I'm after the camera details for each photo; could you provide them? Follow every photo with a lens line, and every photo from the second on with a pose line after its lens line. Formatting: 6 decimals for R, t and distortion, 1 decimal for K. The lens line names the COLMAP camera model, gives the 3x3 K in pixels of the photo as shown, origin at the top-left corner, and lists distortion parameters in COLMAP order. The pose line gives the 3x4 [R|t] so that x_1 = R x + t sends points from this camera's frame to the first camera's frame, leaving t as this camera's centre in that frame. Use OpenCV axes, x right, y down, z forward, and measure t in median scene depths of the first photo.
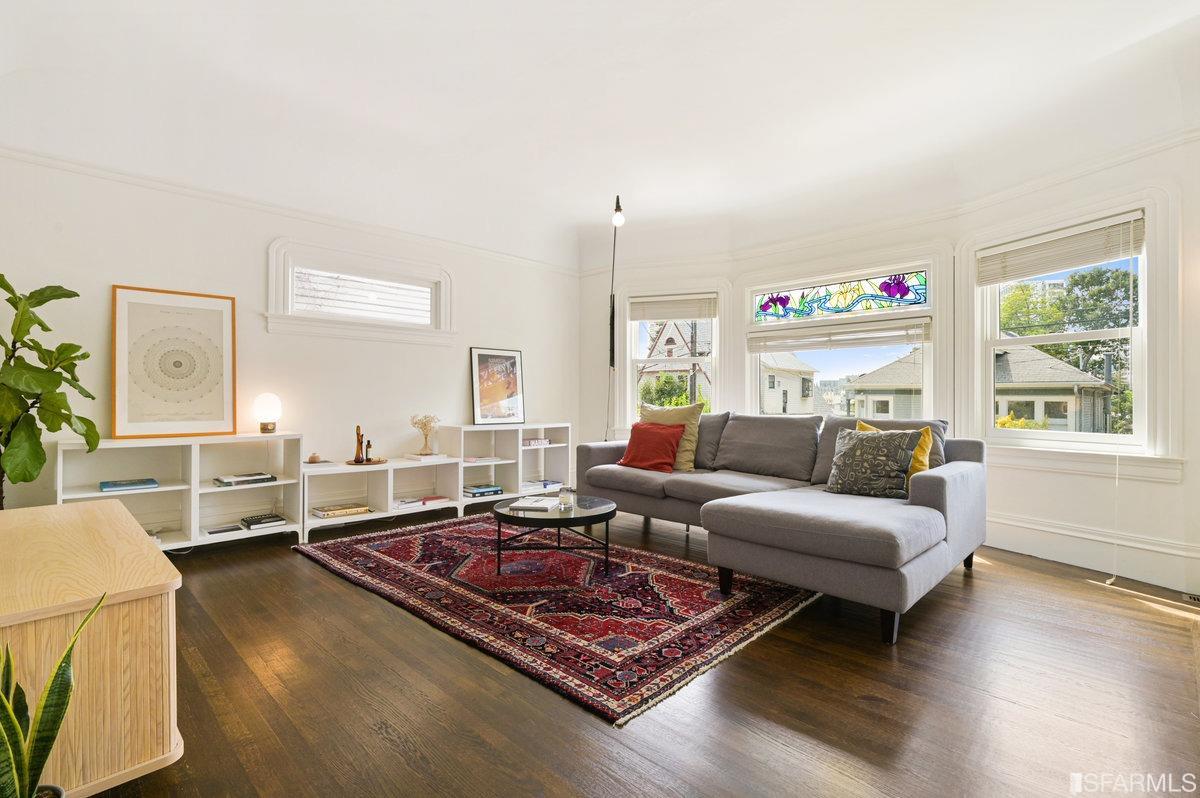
lens RADIAL K [[556.8, 0, 600.0], [0, 556.8, 399.0], [0, 0, 1]] dist [-0.003936, -0.000195]
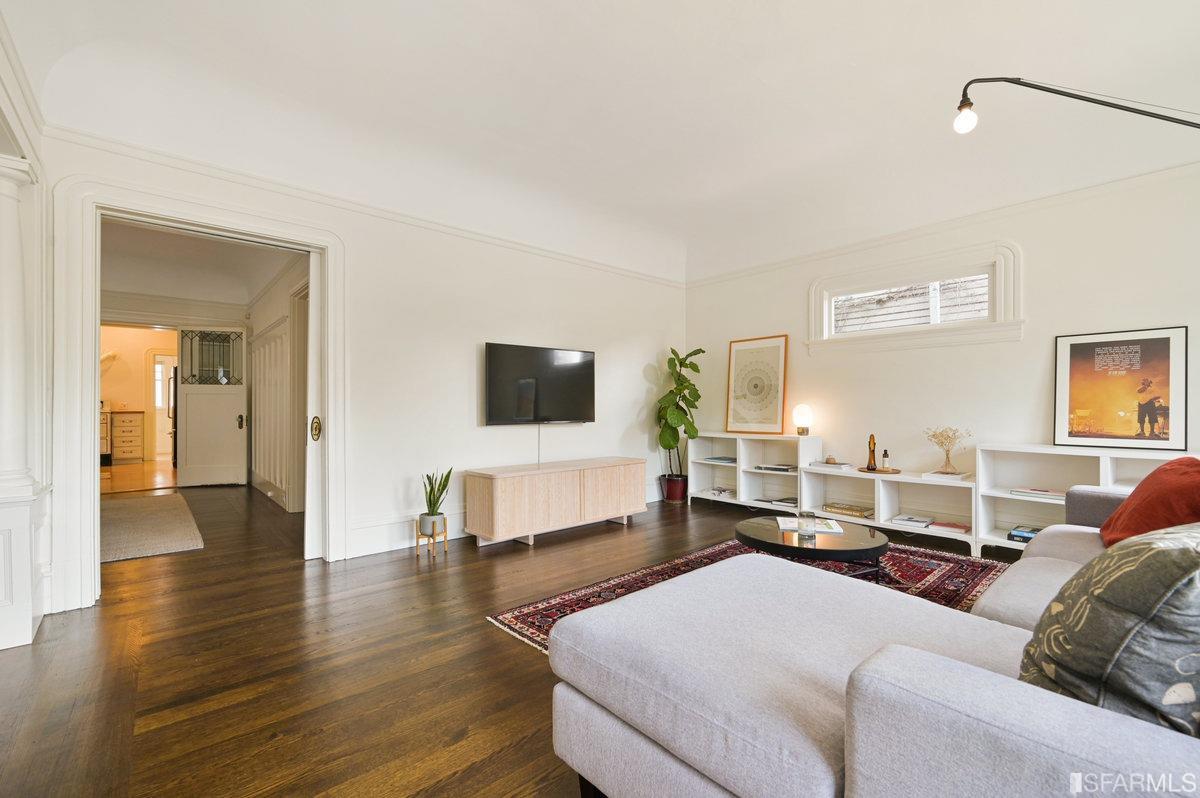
lens RADIAL K [[511.3, 0, 596.5], [0, 511.3, 410.2], [0, 0, 1]] dist [-0.000799, -0.000091]
pose [[-0.079221, 0.003227, -0.996852, 0.612186], [-0.001590, 0.999993, 0.003363, 0.000182], [0.996856, 0.001851, -0.079215, 0.608804]]
